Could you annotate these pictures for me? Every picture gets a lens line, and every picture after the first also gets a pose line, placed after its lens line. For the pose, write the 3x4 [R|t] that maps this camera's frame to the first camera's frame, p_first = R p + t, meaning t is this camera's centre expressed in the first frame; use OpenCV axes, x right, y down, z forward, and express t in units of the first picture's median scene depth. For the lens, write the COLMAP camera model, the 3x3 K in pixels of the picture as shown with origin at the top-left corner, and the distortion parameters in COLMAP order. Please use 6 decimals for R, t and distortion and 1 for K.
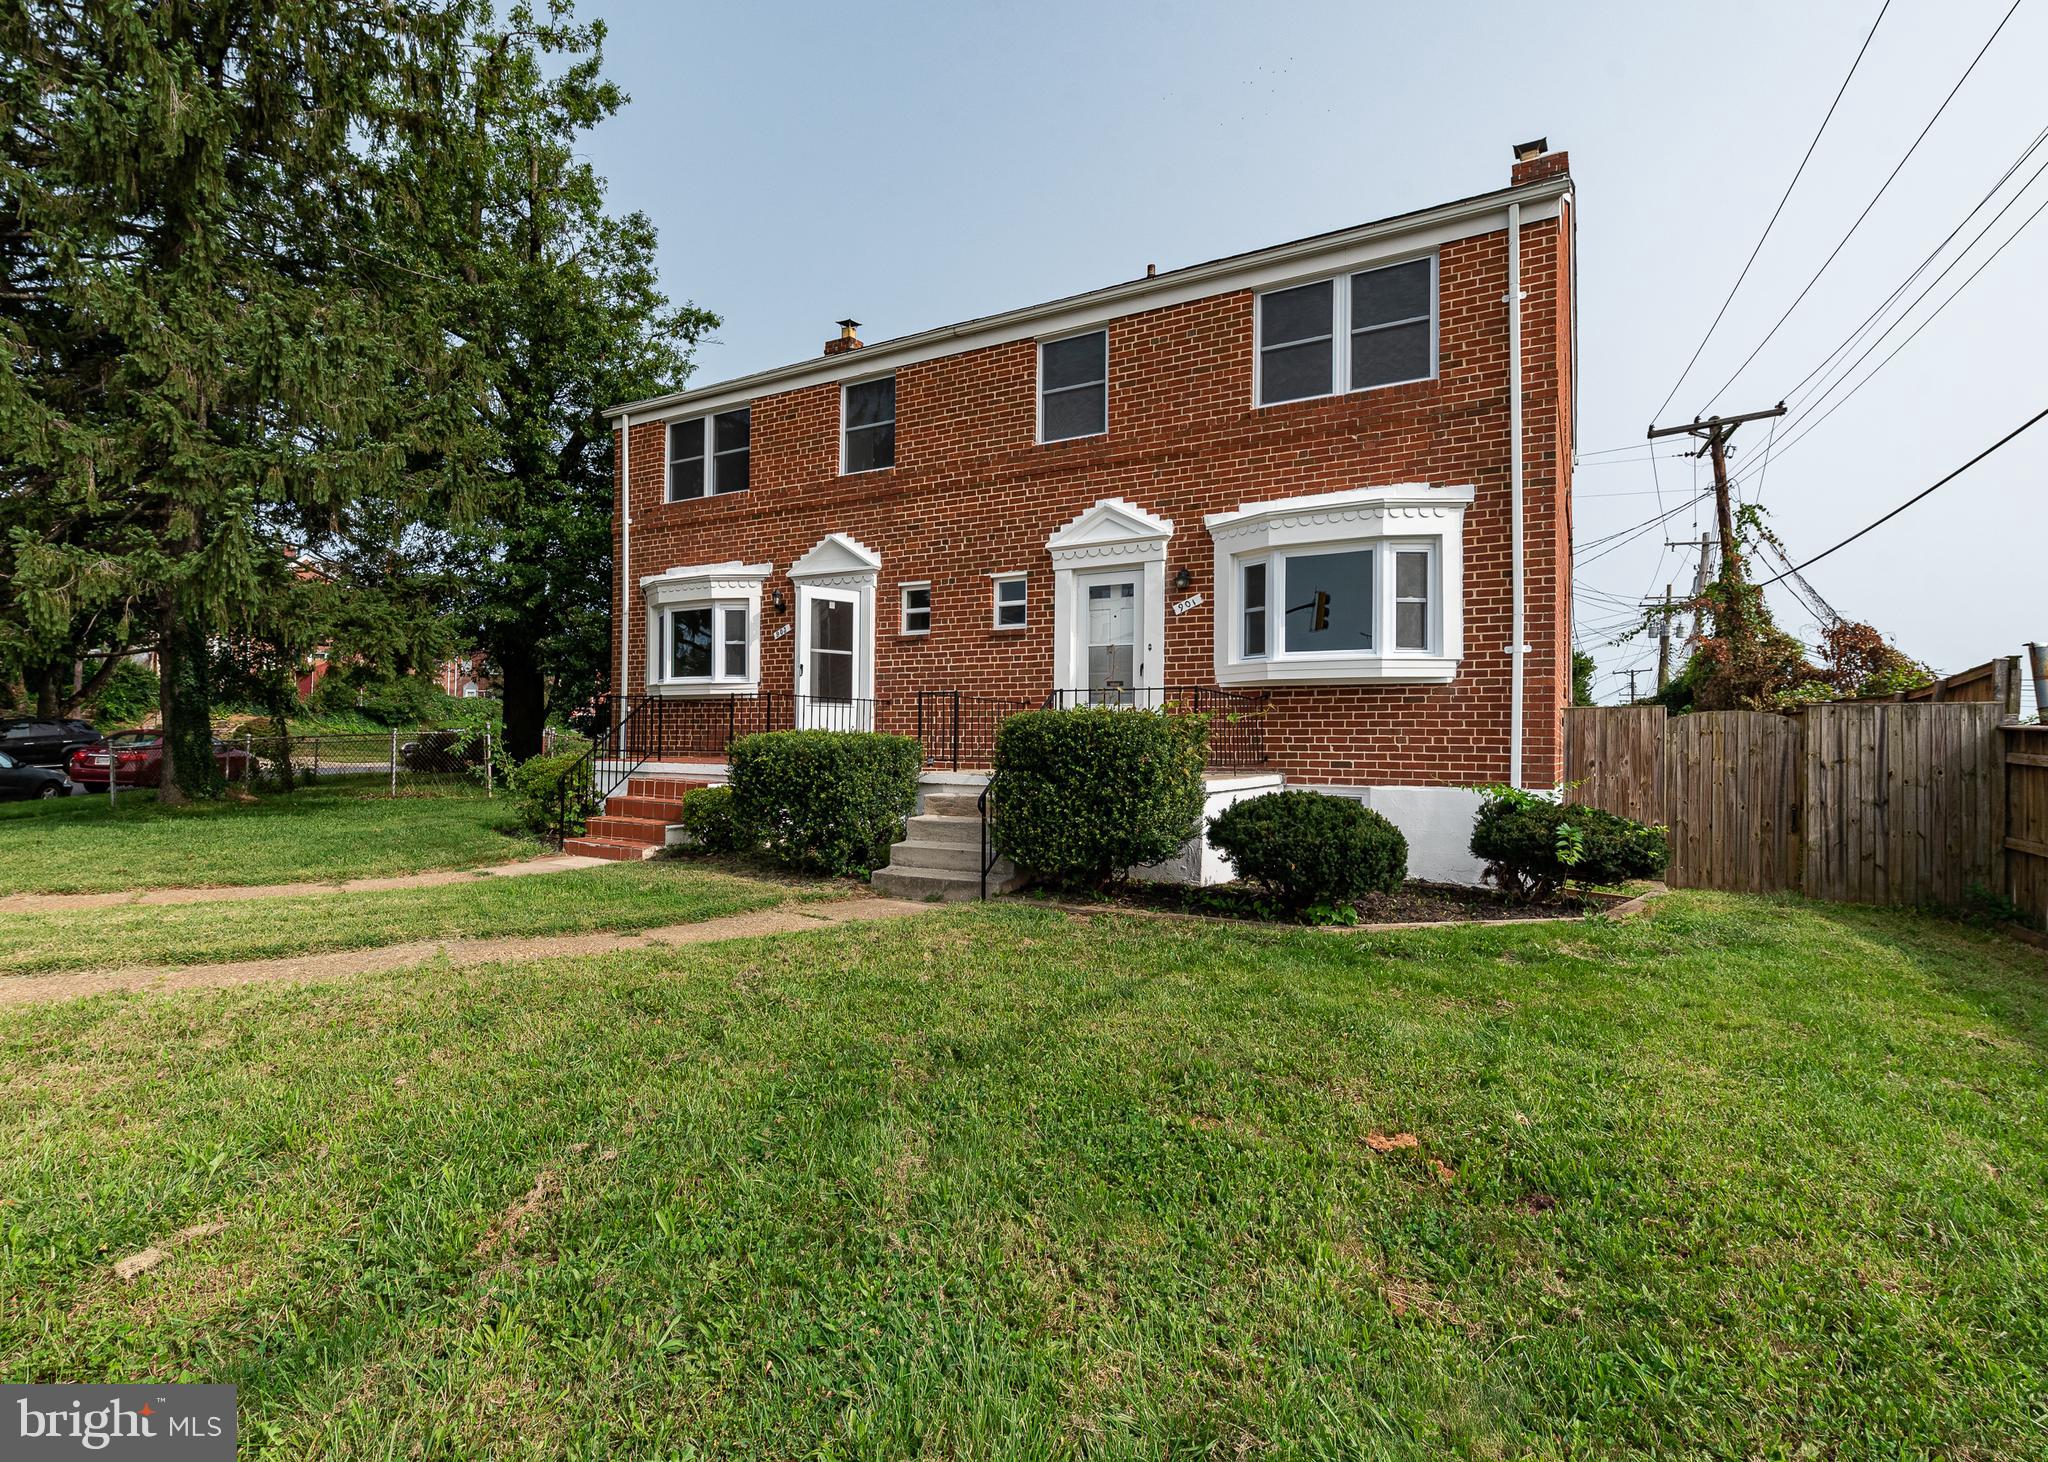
lens RADIAL K [[855.8, 0, 1019.3], [0, 855.8, 734.7], [0, 0, 1]] dist [0.007455, -0.000252]
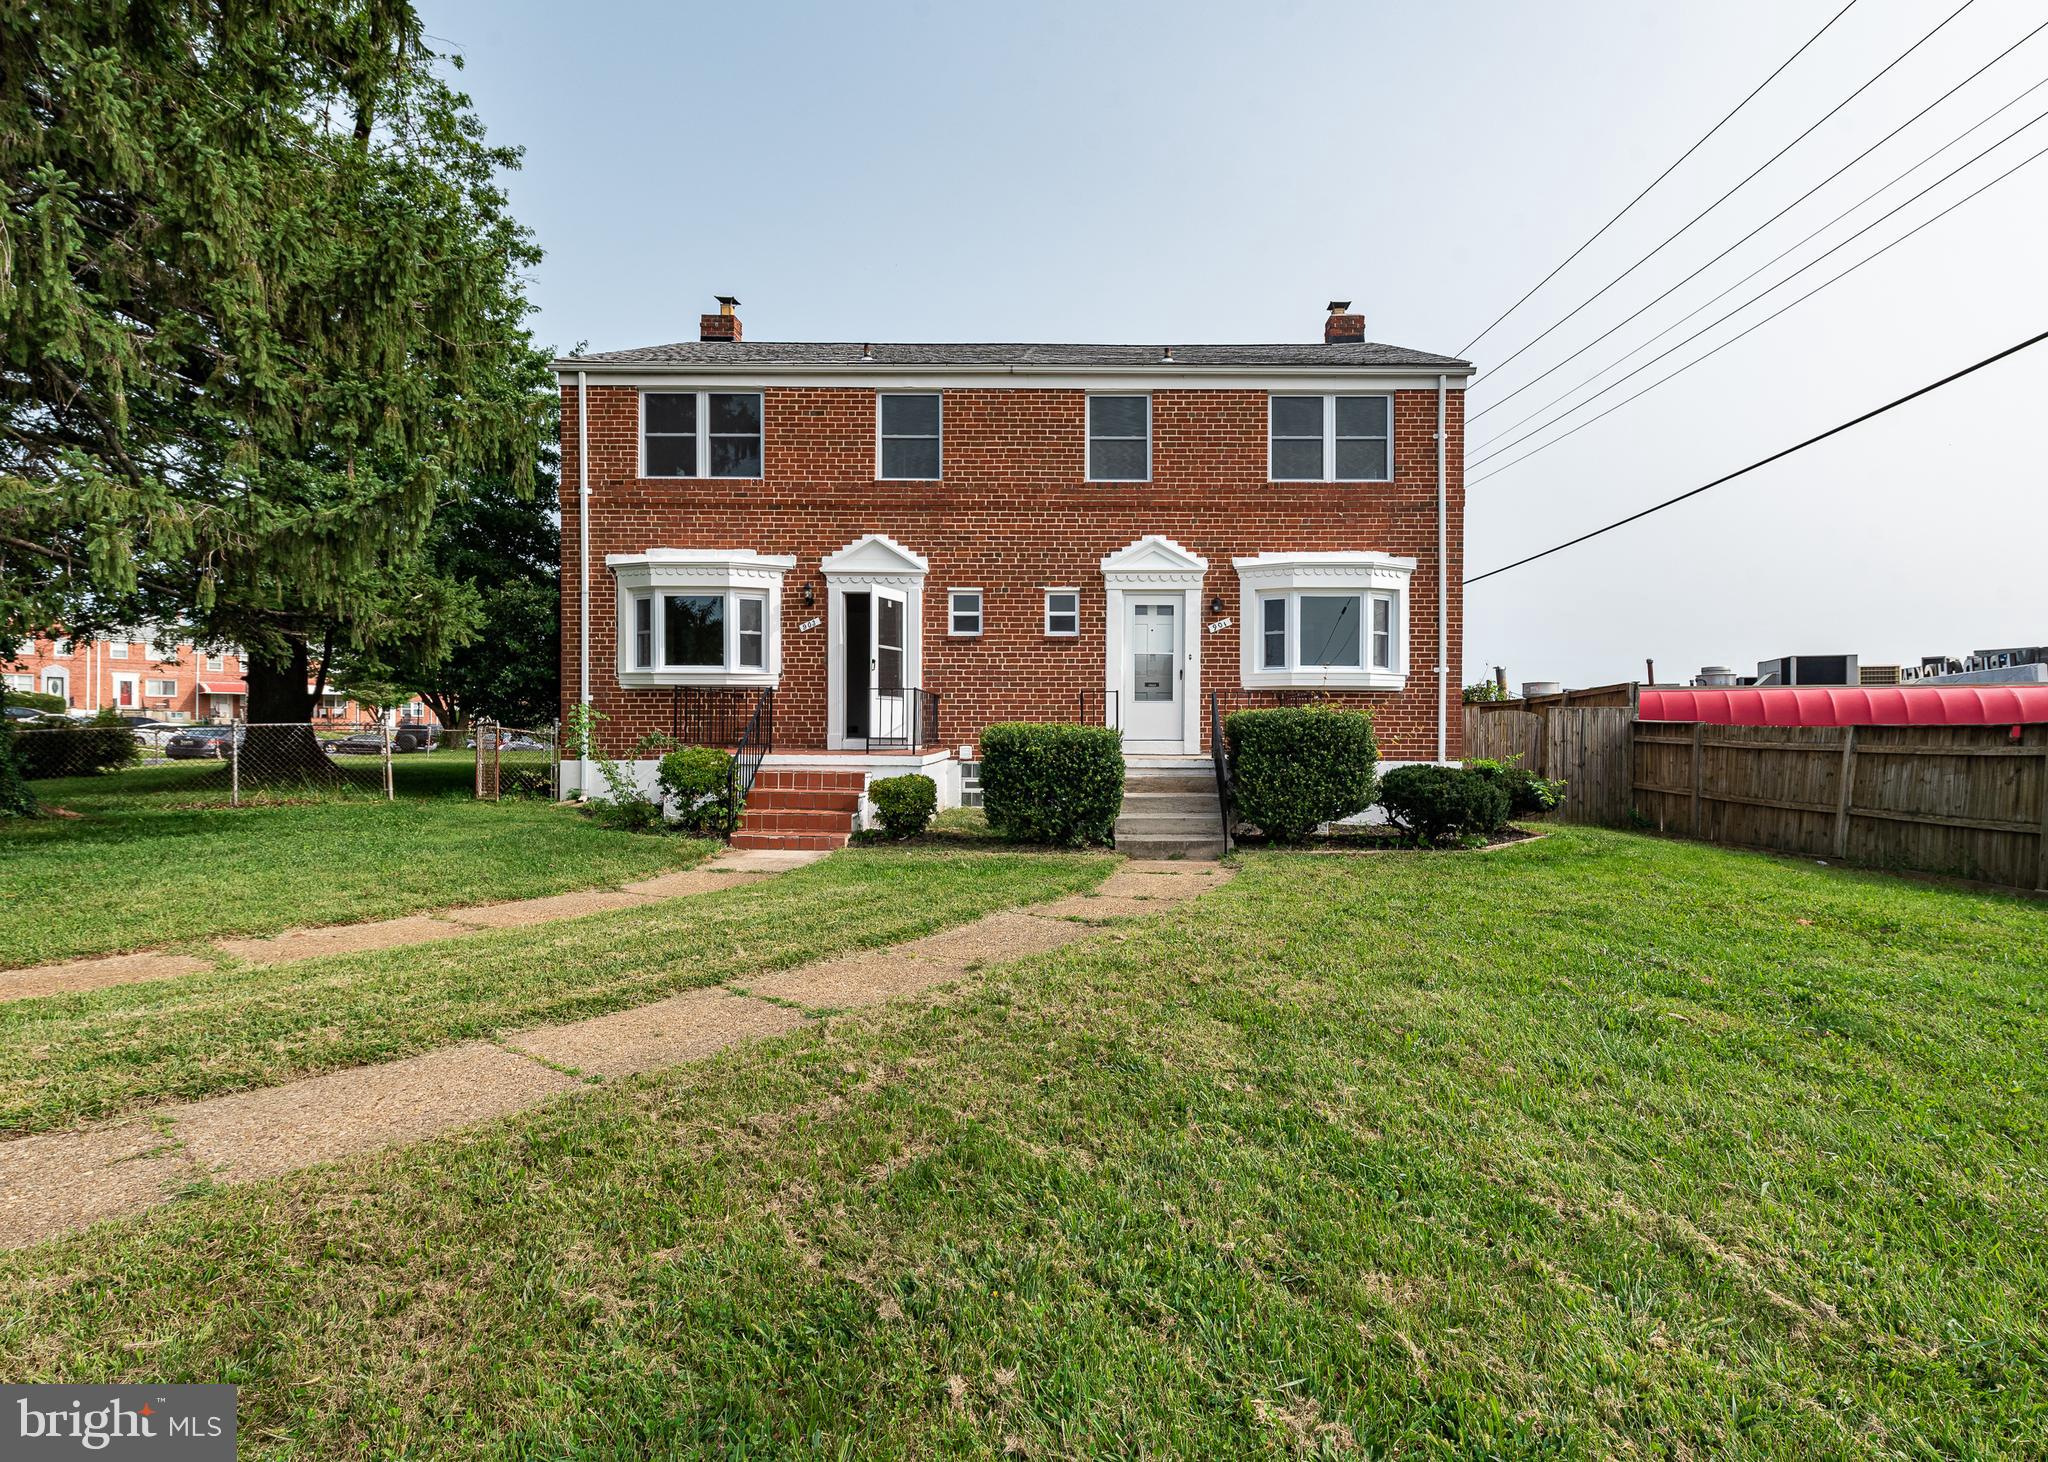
lens RADIAL K [[824.3, 0, 1022.2], [0, 824.3, 740.1], [0, 0, 1]] dist [0.008376, 0.000049]
pose [[0.897270, -0.009646, 0.441378, -0.583174], [0.000155, 0.999768, 0.021535, -0.004964], [-0.441483, -0.019254, 0.897063, 0.007952]]
